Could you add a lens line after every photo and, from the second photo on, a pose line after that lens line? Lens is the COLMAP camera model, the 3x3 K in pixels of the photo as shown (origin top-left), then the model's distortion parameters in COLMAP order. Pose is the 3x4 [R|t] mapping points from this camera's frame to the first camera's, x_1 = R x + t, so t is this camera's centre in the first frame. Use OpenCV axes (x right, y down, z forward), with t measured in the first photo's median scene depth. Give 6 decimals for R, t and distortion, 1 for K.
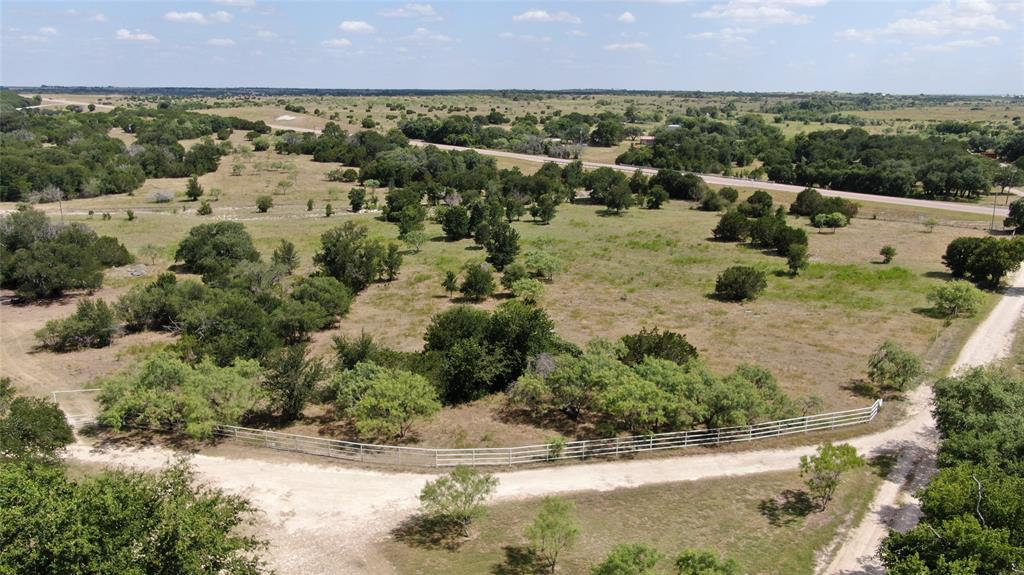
lens RADIAL K [[741.6, 0, 512.0], [0, 741.6, 287.5], [0, 0, 1]] dist [-0.006068, -0.000262]
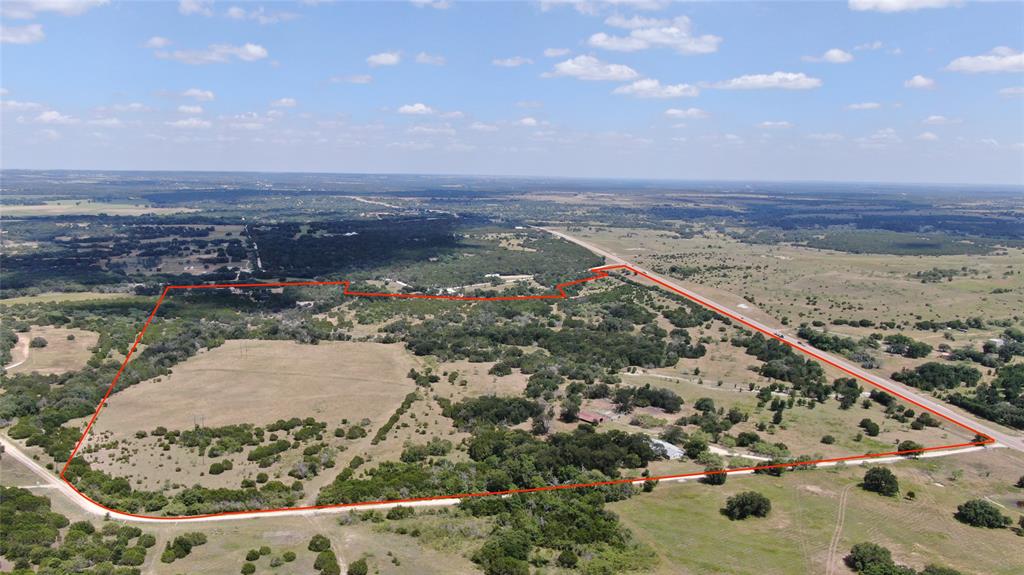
lens RADIAL K [[741.6, 0, 512.0], [0, 741.6, 287.5], [0, 0, 1]] dist [-0.006068, -0.000262]
pose [[0.814611, 0.083472, -0.573970, 0.629283], [-0.148912, 0.986518, -0.067875, -0.157514], [0.560566, 0.140763, 0.816058, -1.858276]]
